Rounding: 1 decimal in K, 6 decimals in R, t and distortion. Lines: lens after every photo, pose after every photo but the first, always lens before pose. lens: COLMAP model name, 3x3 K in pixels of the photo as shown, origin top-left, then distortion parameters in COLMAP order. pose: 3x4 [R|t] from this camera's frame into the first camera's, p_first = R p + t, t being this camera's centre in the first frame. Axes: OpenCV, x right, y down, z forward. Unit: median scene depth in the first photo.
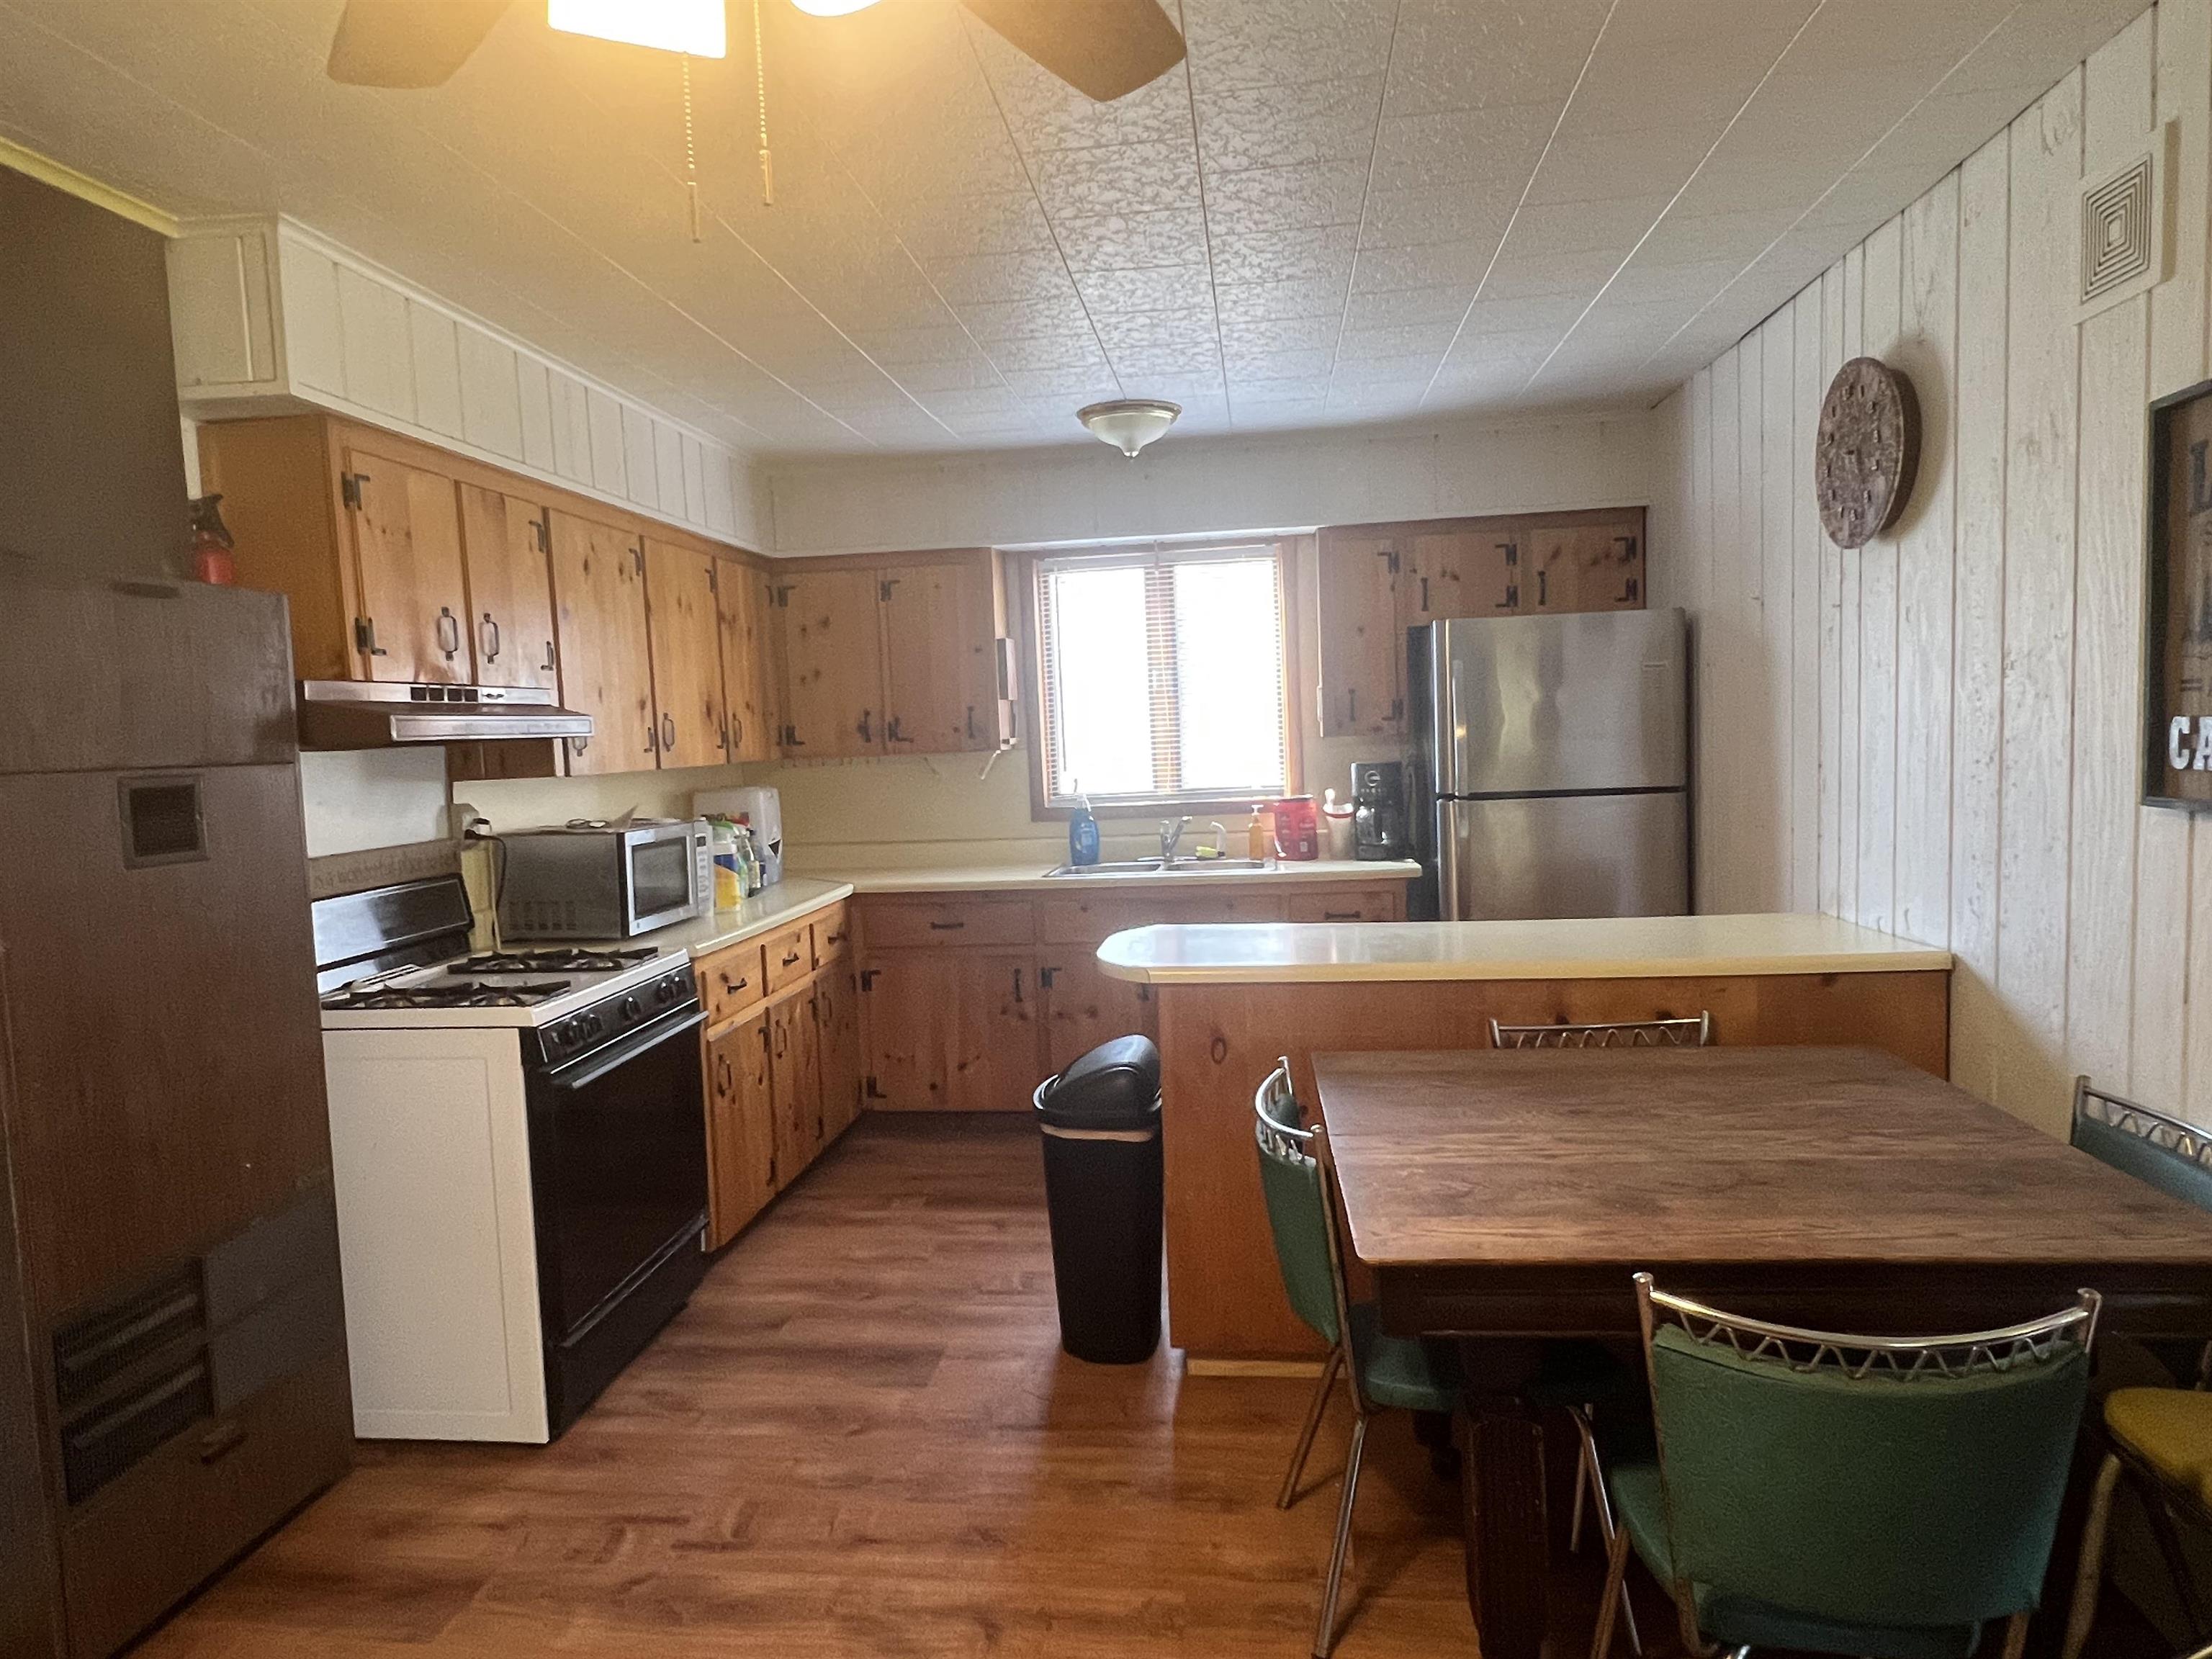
lens RADIAL K [[1361.8, 0, 1094.4], [0, 1361.8, 840.0], [0, 0, 1]] dist [0.000062, -0.002816]
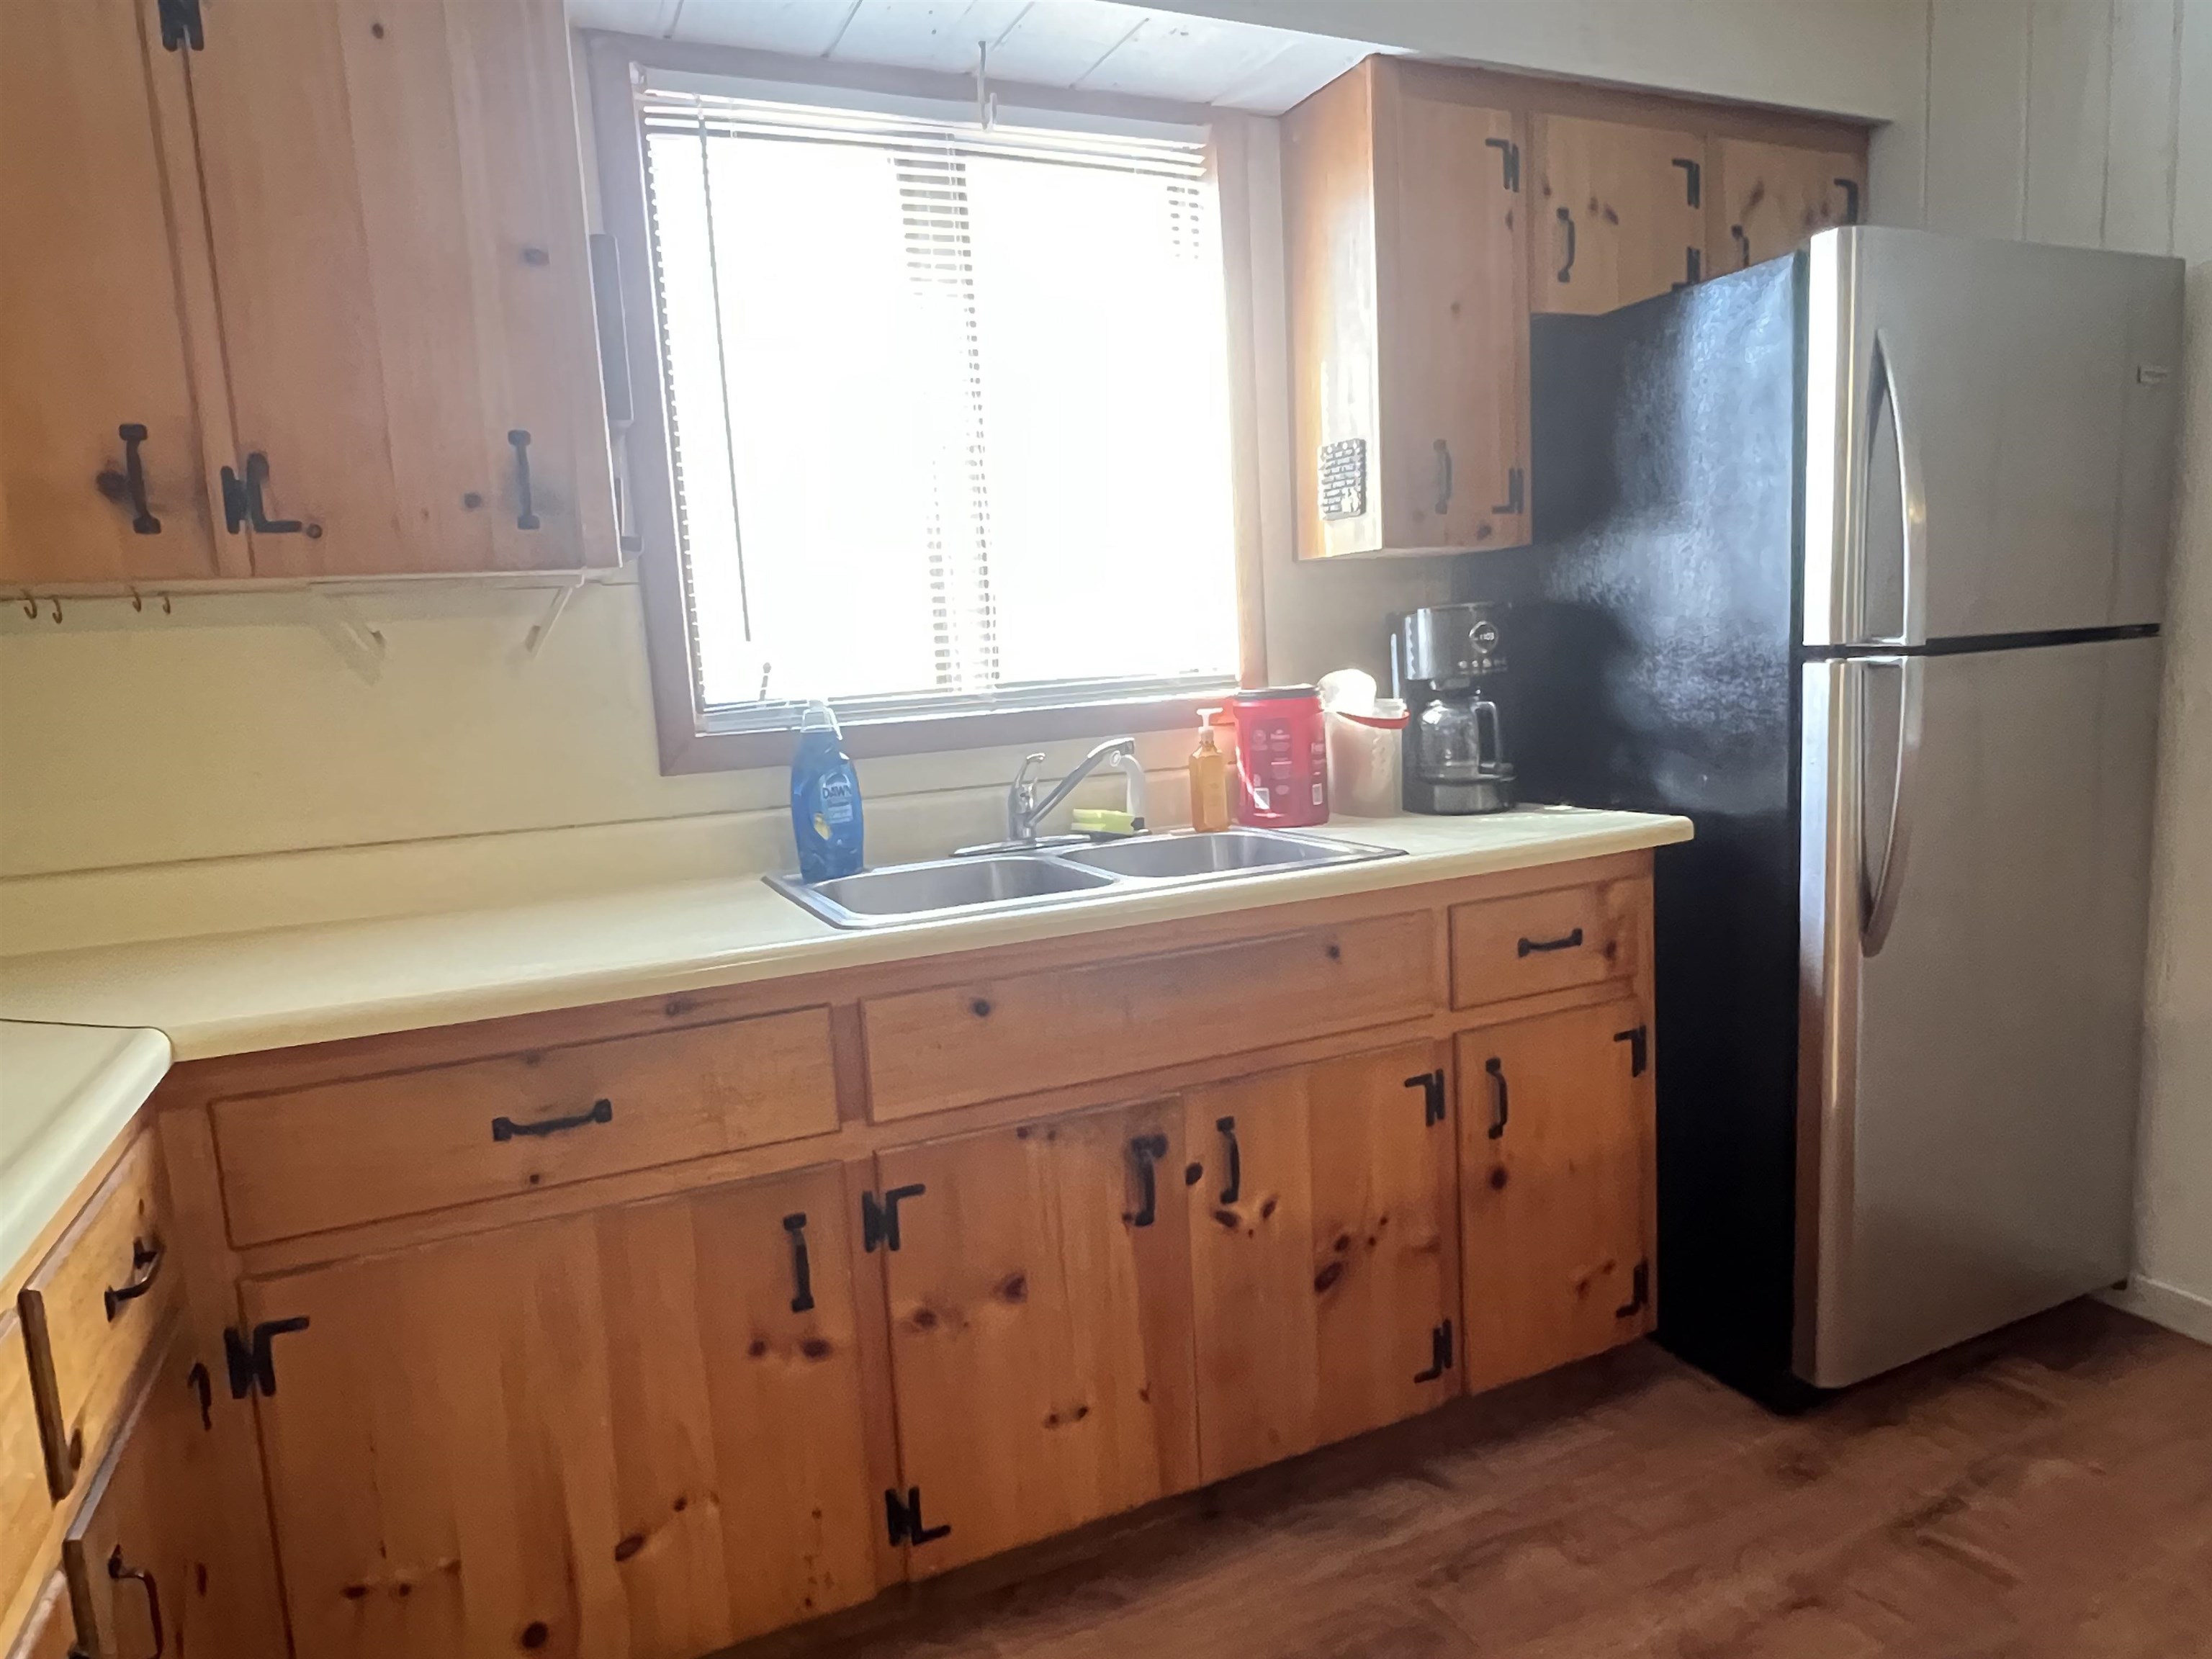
lens RADIAL K [[1361.8, 0, 1095.8], [0, 1361.8, 838.6], [0, 0, 1]] dist [0.000062, -0.002816]
pose [[0.855192, -0.076826, 0.512586, -0.154881], [0.061580, 0.997009, 0.046693, -0.006718], [-0.514640, -0.008367, 0.857365, 0.675445]]
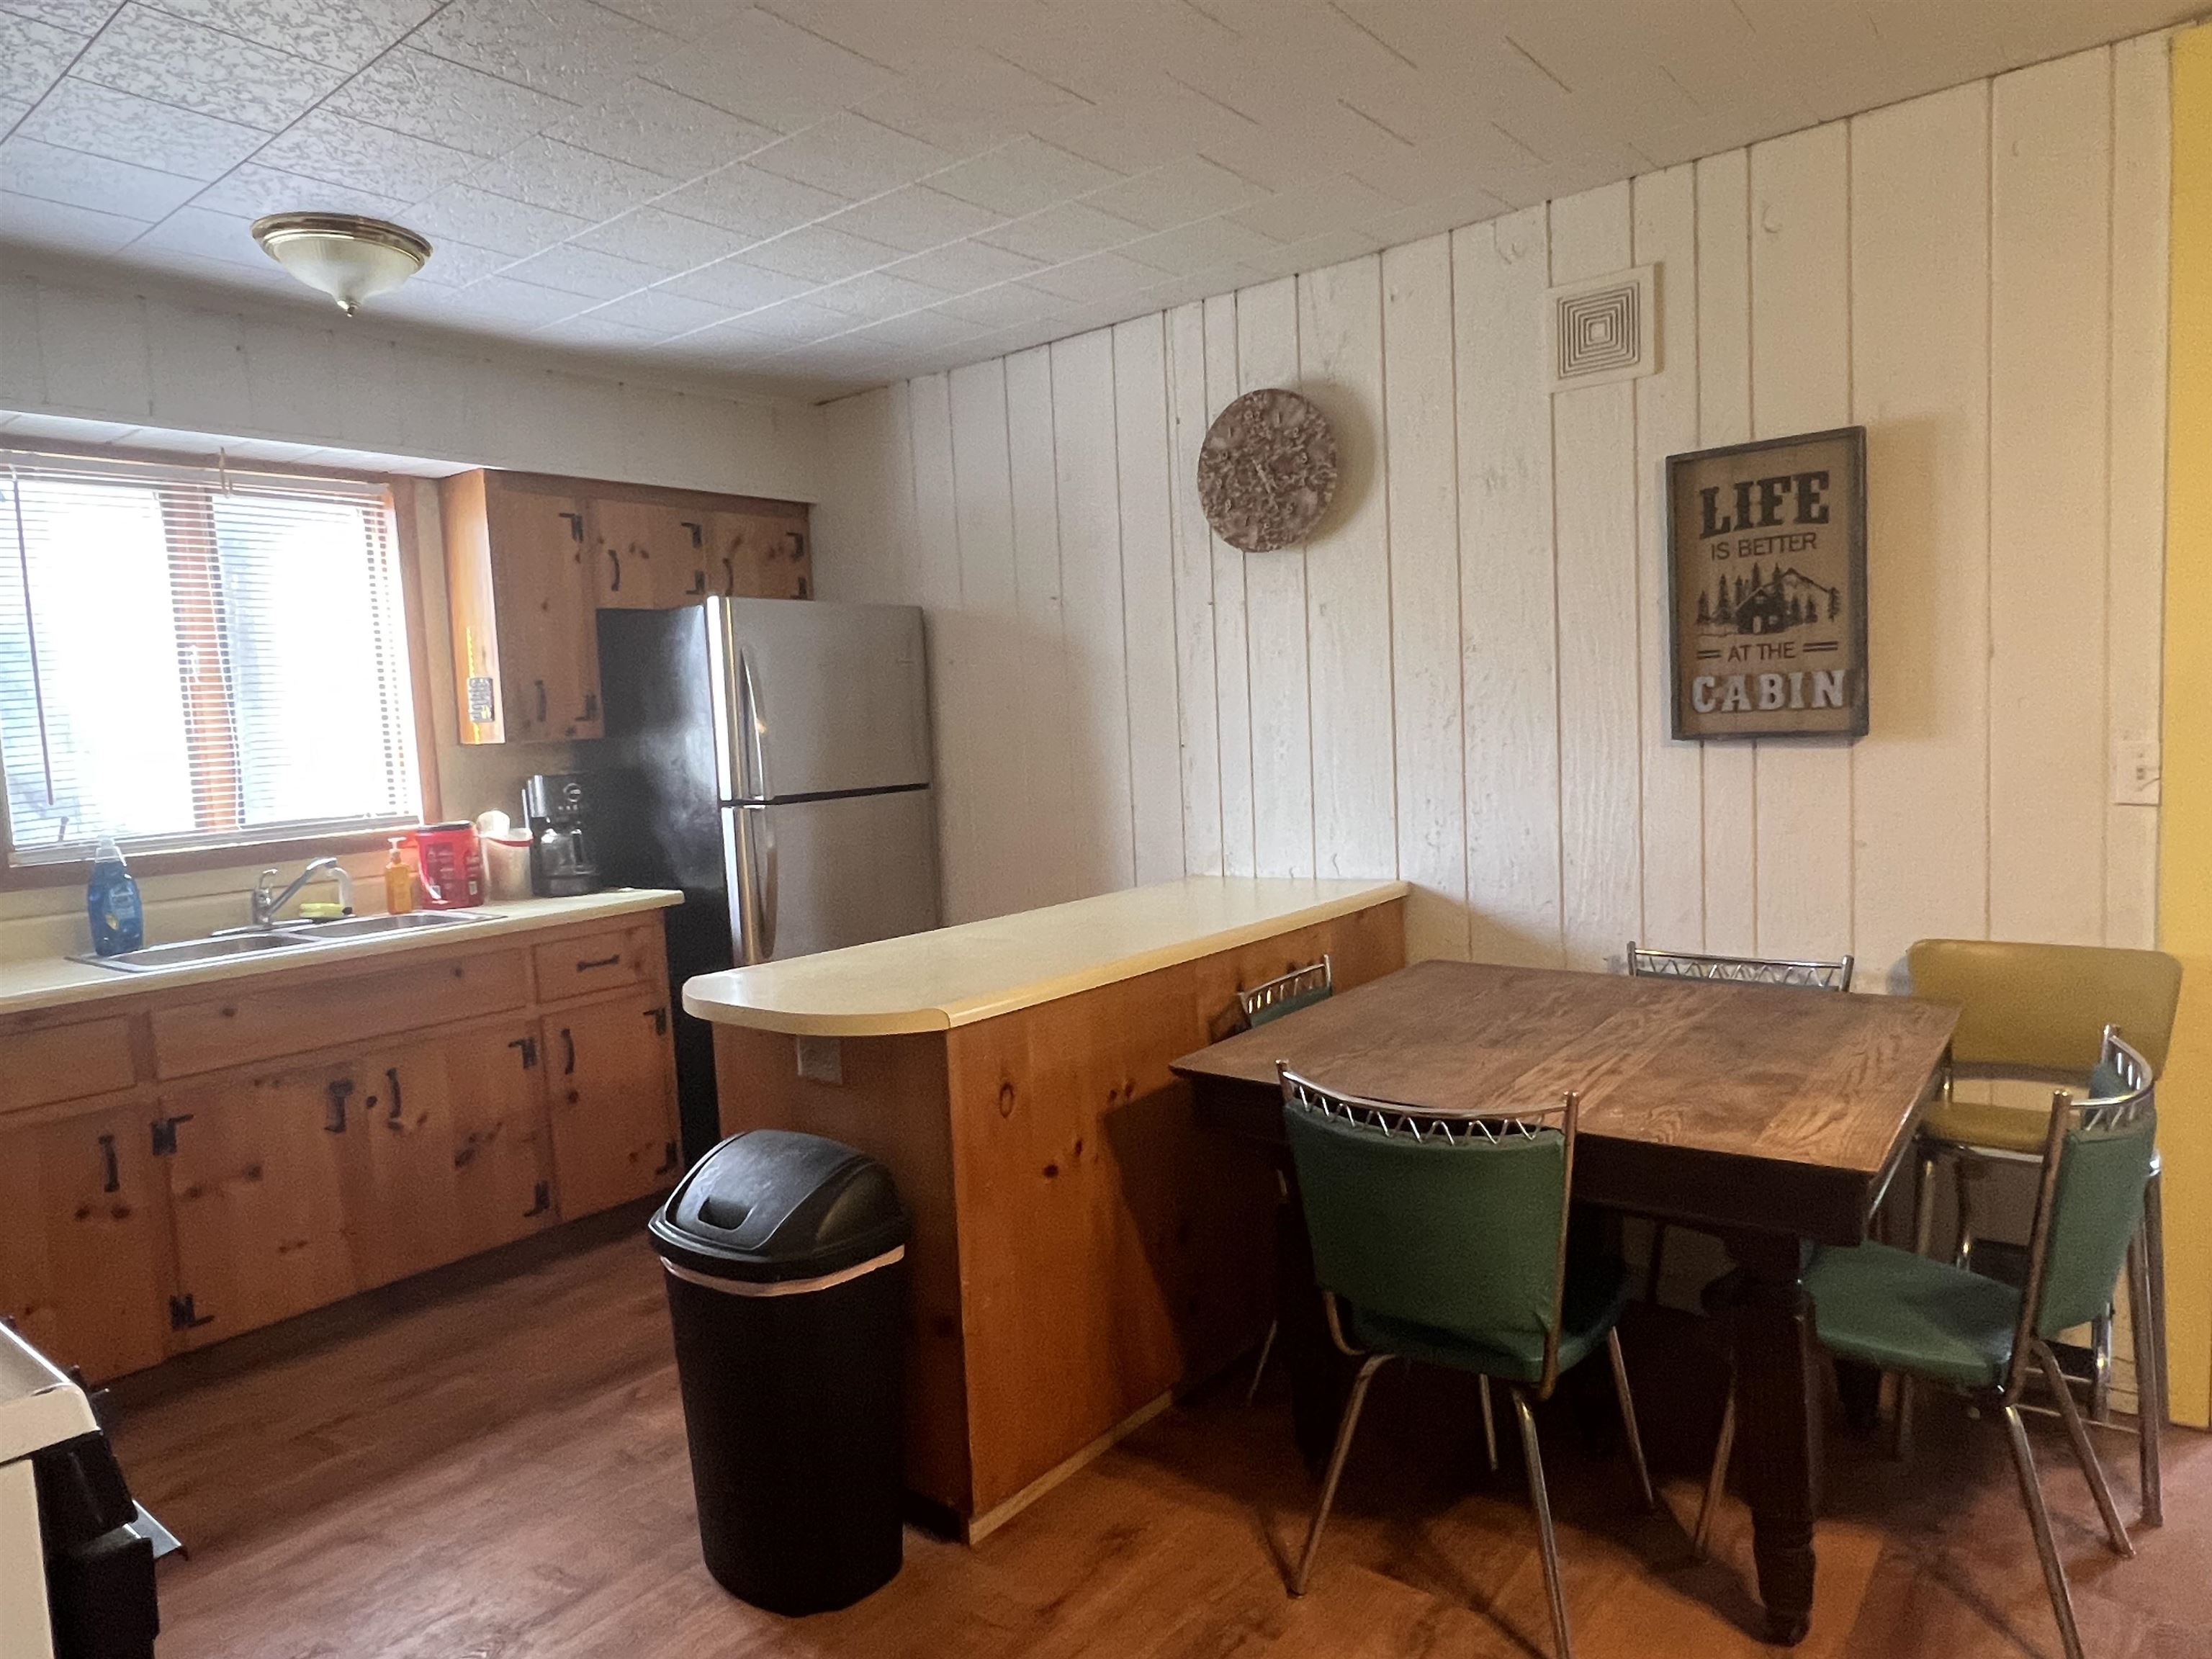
lens RADIAL K [[1361.8, 0, 1092.6], [0, 1361.8, 829.1], [0, 0, 1]] dist [0.000062, -0.002816]
pose [[0.530953, -0.054314, 0.845659, -0.316150], [0.094220, 0.995540, 0.004784, 0.001155], [-0.842147, 0.077138, 0.533702, 0.318862]]
